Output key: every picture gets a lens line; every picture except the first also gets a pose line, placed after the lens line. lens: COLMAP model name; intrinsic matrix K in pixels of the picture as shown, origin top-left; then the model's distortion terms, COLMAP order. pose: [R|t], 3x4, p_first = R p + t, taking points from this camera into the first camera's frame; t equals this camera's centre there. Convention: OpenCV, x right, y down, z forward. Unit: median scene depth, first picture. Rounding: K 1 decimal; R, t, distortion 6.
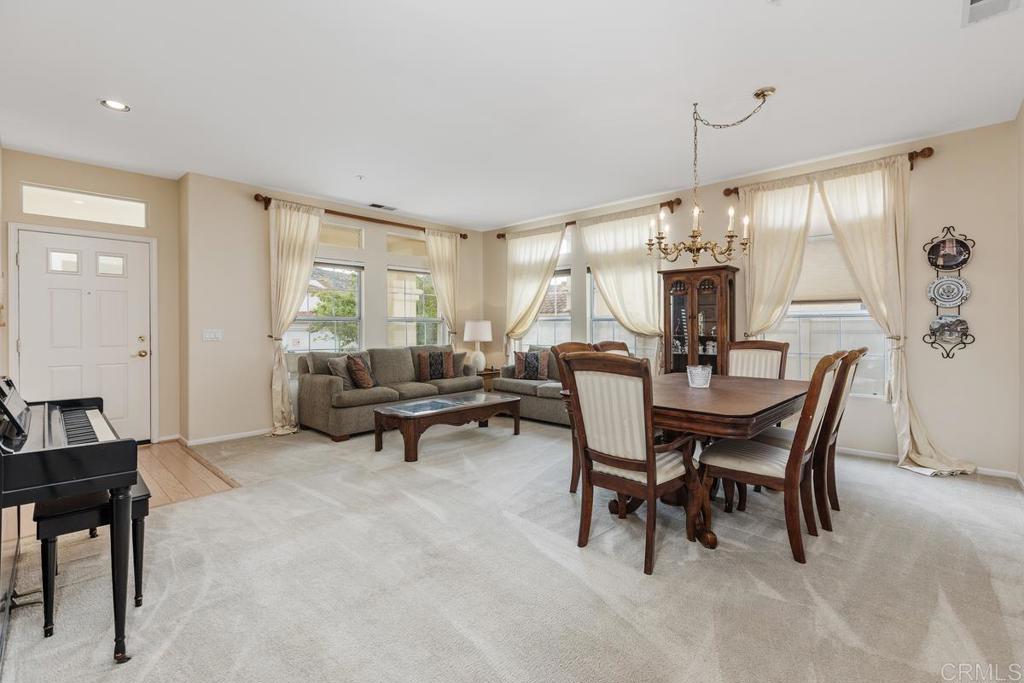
lens RADIAL K [[452.8, 0, 520.1], [0, 452.8, 331.1], [0, 0, 1]] dist [0.000313, -0.001483]
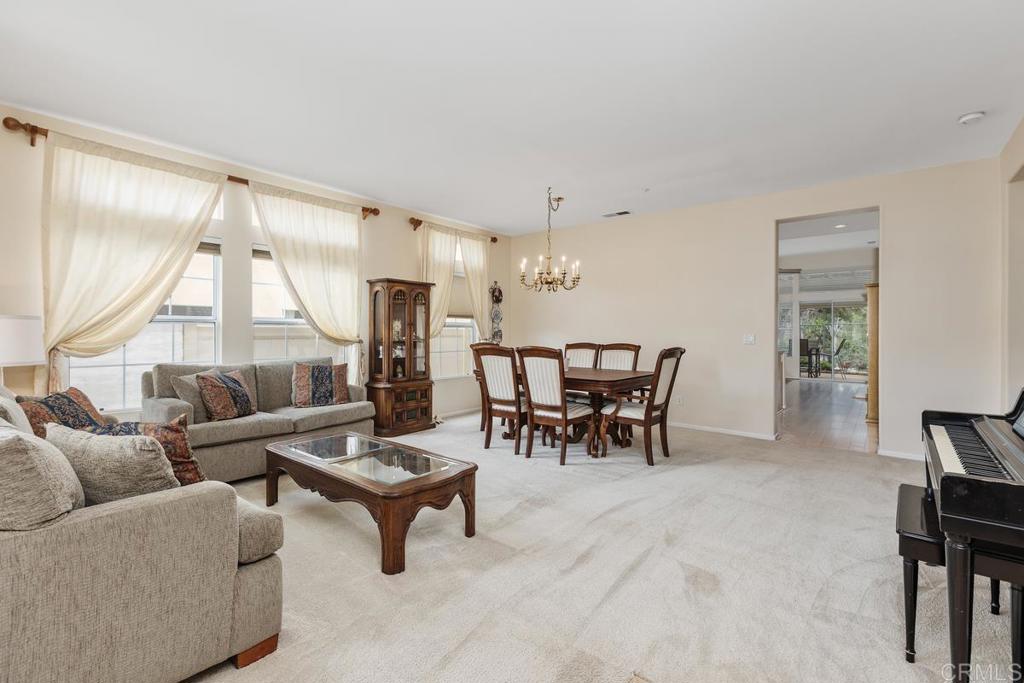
lens RADIAL K [[452.8, 0, 514.8], [0, 452.8, 337.7], [0, 0, 1]] dist [0.000313, -0.001483]
pose [[-0.035342, -0.016824, 0.999234, -0.970289], [-0.010691, 0.999807, 0.016455, -0.022877], [-0.999318, -0.010101, -0.035515, 0.975572]]
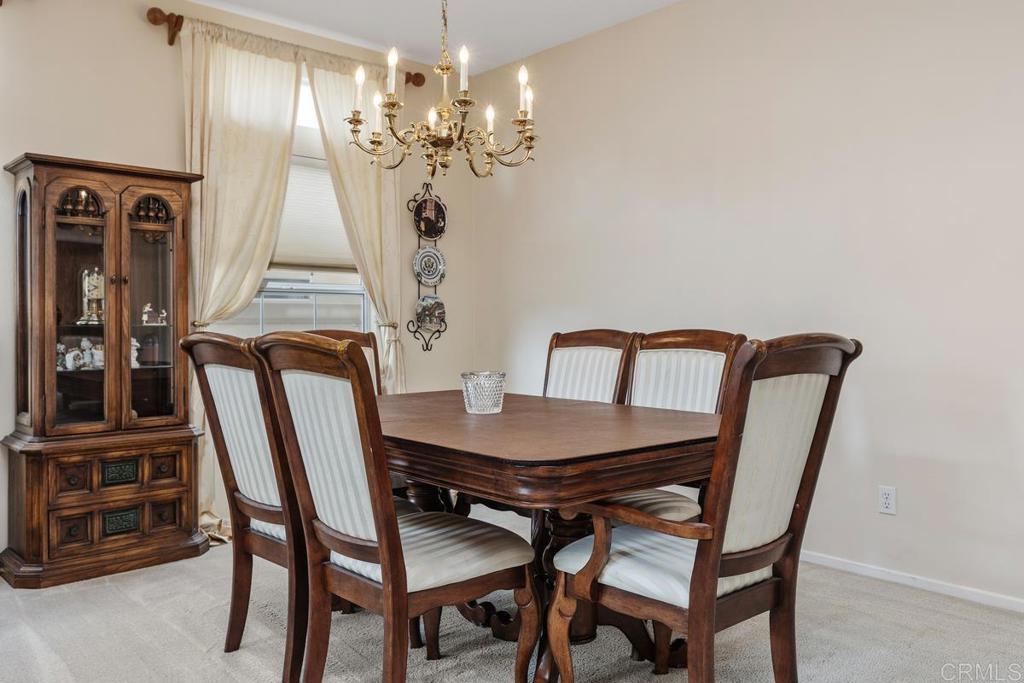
lens RADIAL K [[799.8, 0, 518.0], [0, 799.8, 333.4], [0, 0, 1]] dist [0.001909, 0.004313]
pose [[0.120803, -0.015418, 0.992557, -0.409083], [-0.004830, 0.999858, 0.016120, 0.006492], [-0.992665, -0.006741, 0.120711, 0.668305]]
